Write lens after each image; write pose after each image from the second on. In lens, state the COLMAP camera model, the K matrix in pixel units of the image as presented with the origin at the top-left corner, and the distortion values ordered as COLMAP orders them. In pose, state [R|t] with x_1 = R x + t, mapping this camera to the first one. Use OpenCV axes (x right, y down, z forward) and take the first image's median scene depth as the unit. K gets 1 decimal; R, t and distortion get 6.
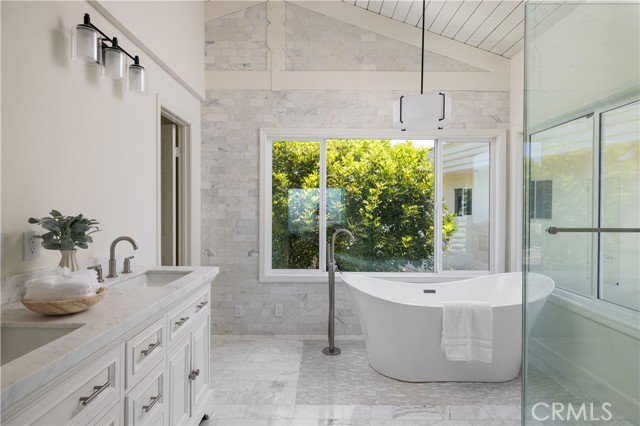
lens RADIAL K [[345.7, 0, 319.7], [0, 345.7, 209.9], [0, 0, 1]] dist [-0.000596, 0.000677]
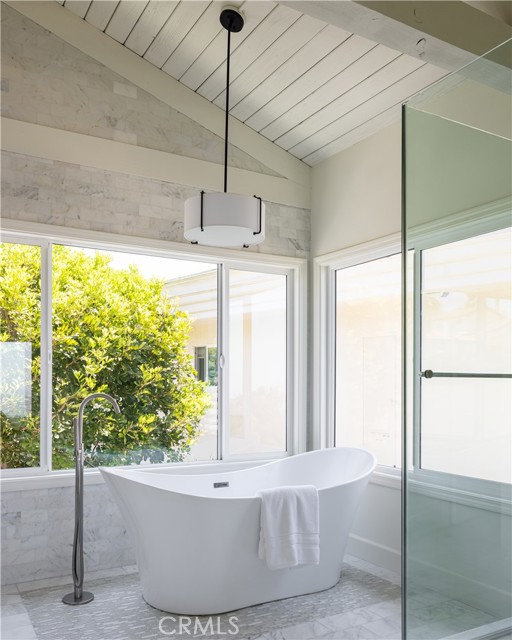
lens RADIAL K [[568.3, 0, 253.4], [0, 568.3, 383.4], [0, 0, 1]] dist [-0.018486, 0.006703]
pose [[0.866350, 0.000090, 0.499437, -0.168917], [0.001344, 0.999996, -0.002510, 0.034958], [-0.499435, 0.002846, 0.866347, 0.000093]]
